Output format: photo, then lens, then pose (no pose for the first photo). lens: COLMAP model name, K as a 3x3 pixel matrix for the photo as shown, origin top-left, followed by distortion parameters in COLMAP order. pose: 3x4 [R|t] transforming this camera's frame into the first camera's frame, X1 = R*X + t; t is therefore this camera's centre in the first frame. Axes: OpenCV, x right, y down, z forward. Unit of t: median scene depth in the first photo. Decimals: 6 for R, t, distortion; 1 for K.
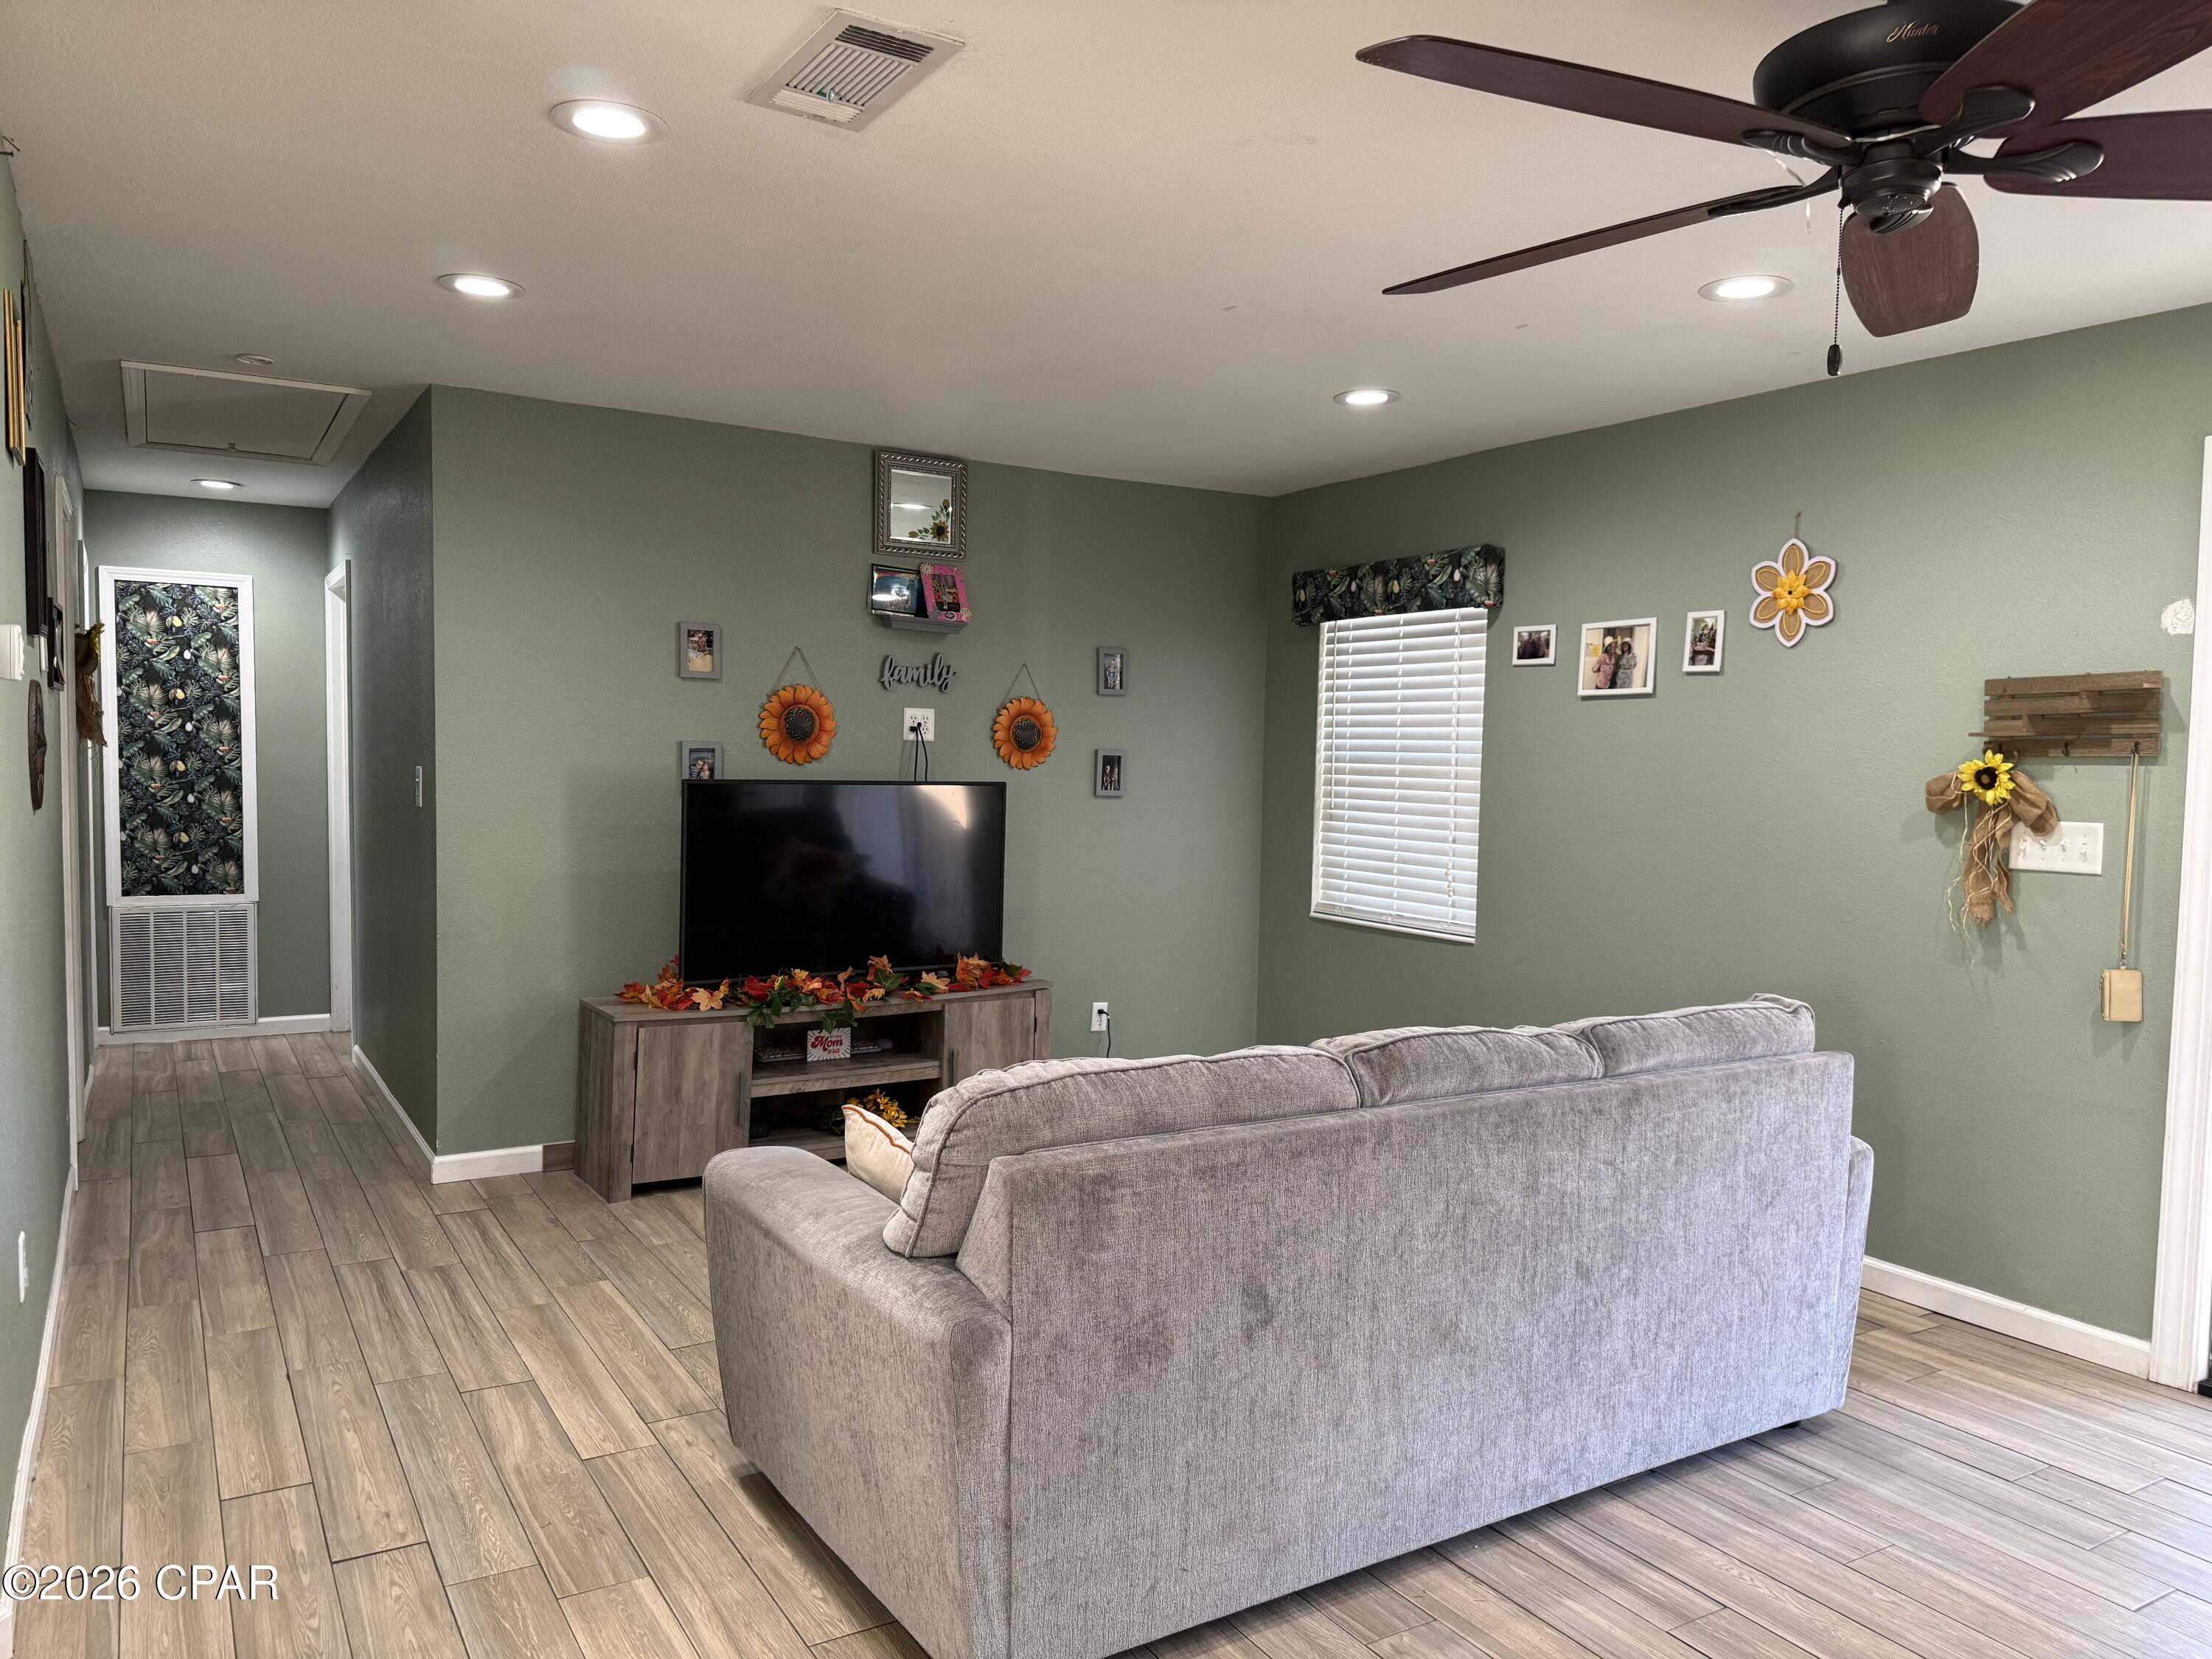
lens RADIAL K [[1557.4, 0, 1109.3], [0, 1557.4, 834.1], [0, 0, 1]] dist [0.048234, -0.039621]
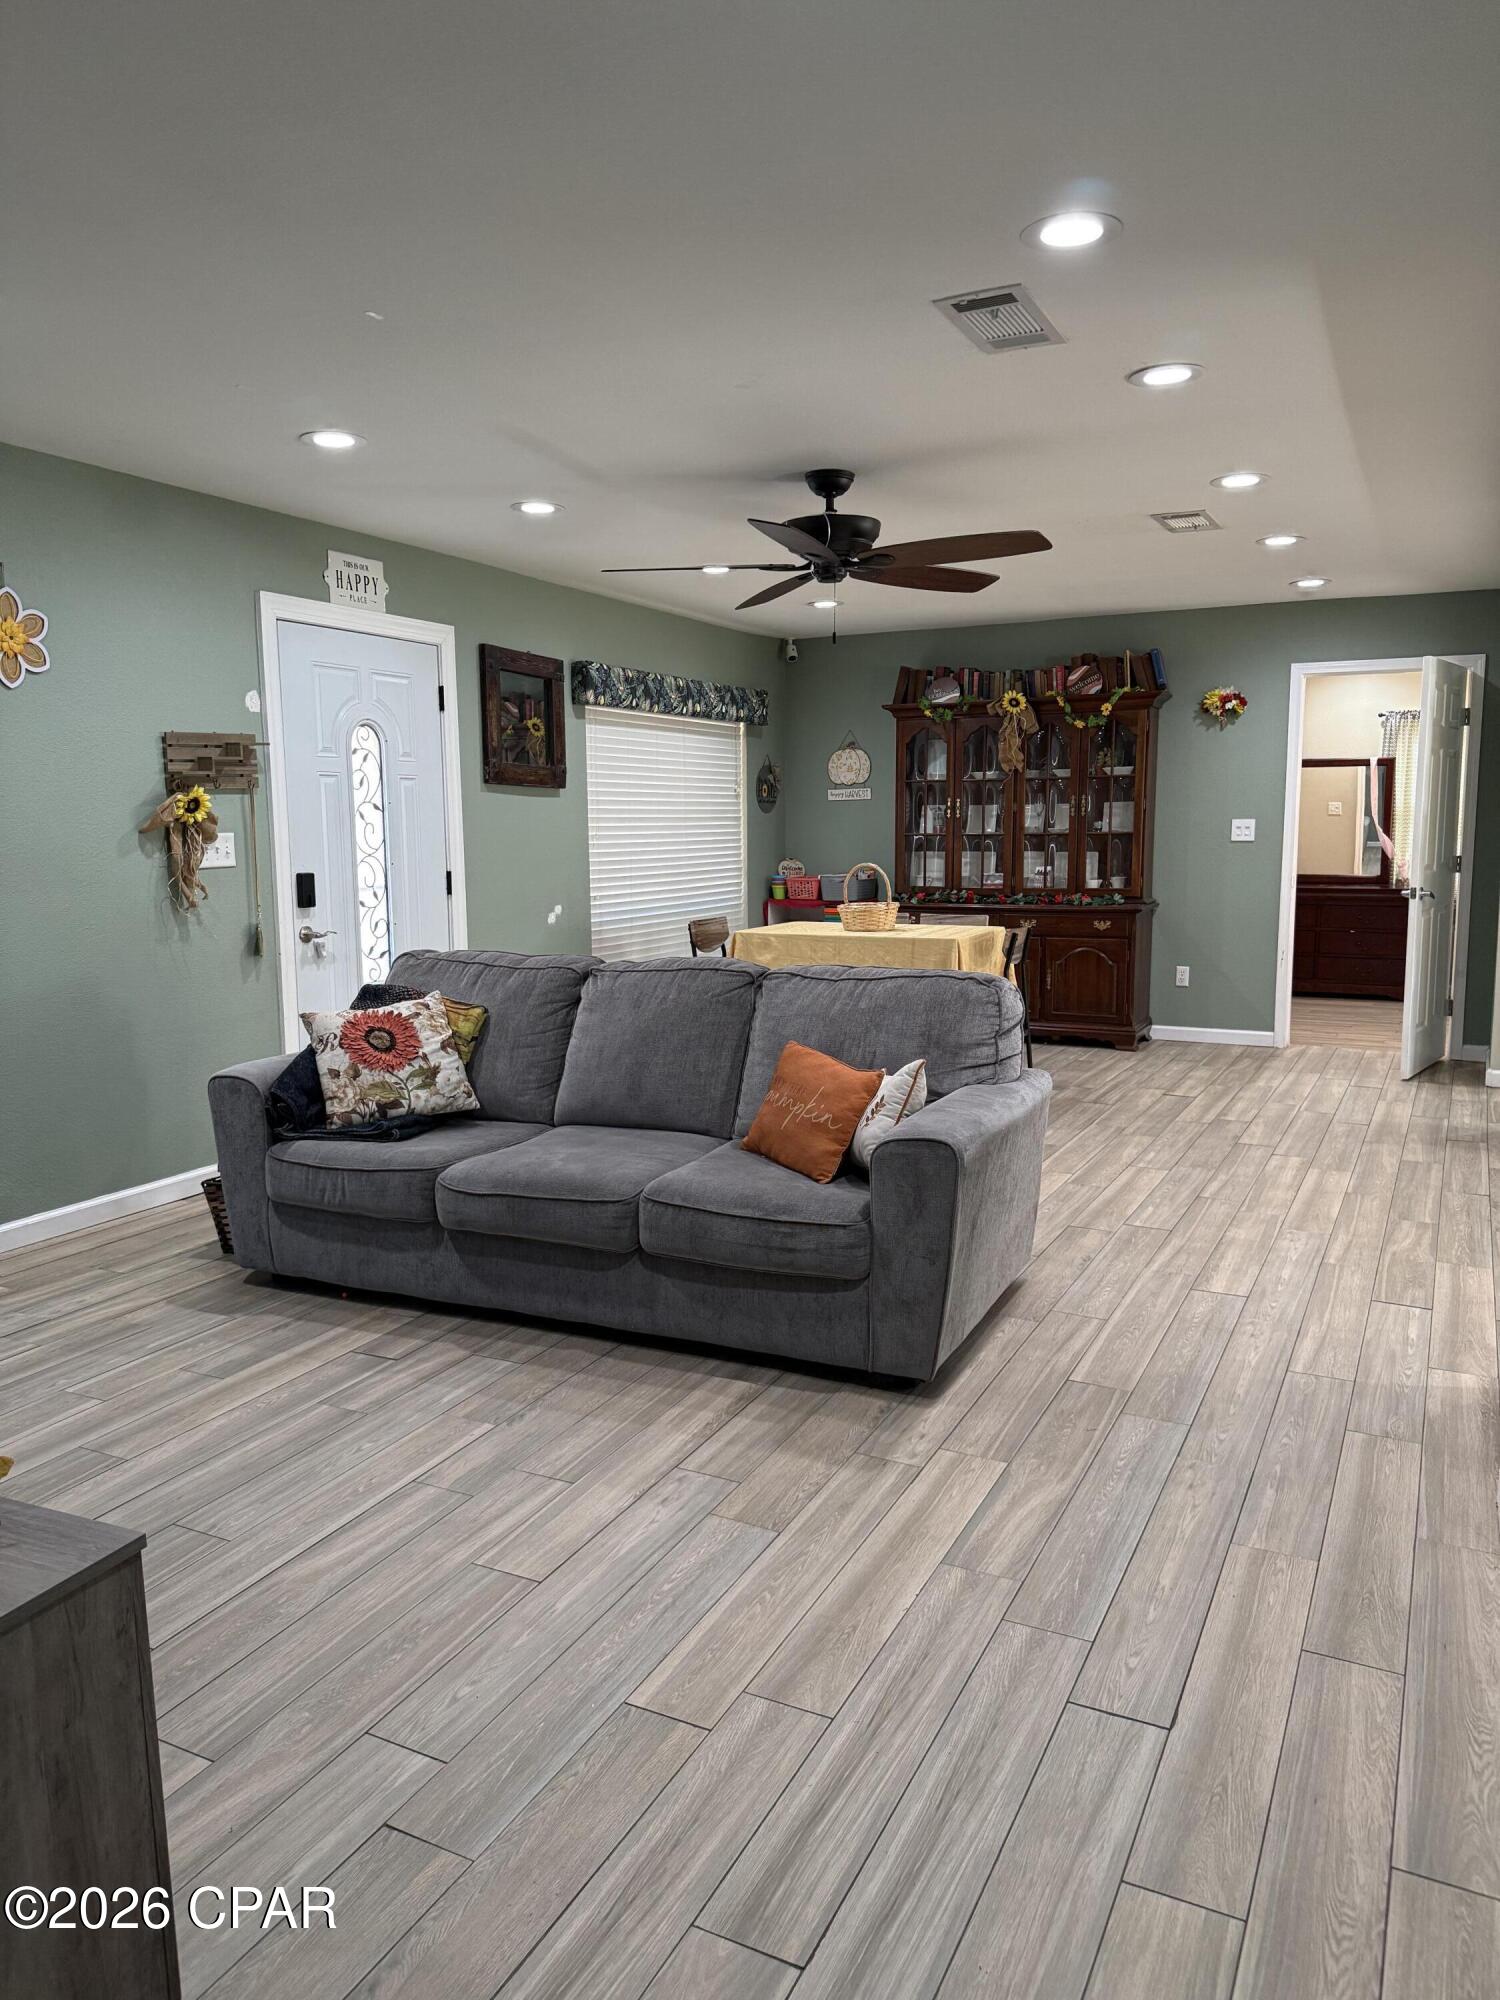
lens RADIAL K [[1408.2, 0, 733.1], [0, 1408.2, 1003.9], [0, 0, 1]] dist [0.048234, -0.039621]
pose [[-0.516521, -0.133127, 0.845863, -0.899165], [0.043370, 0.982505, 0.181116, -0.079598], [-0.855176, 0.130235, -0.501711, 1.427317]]
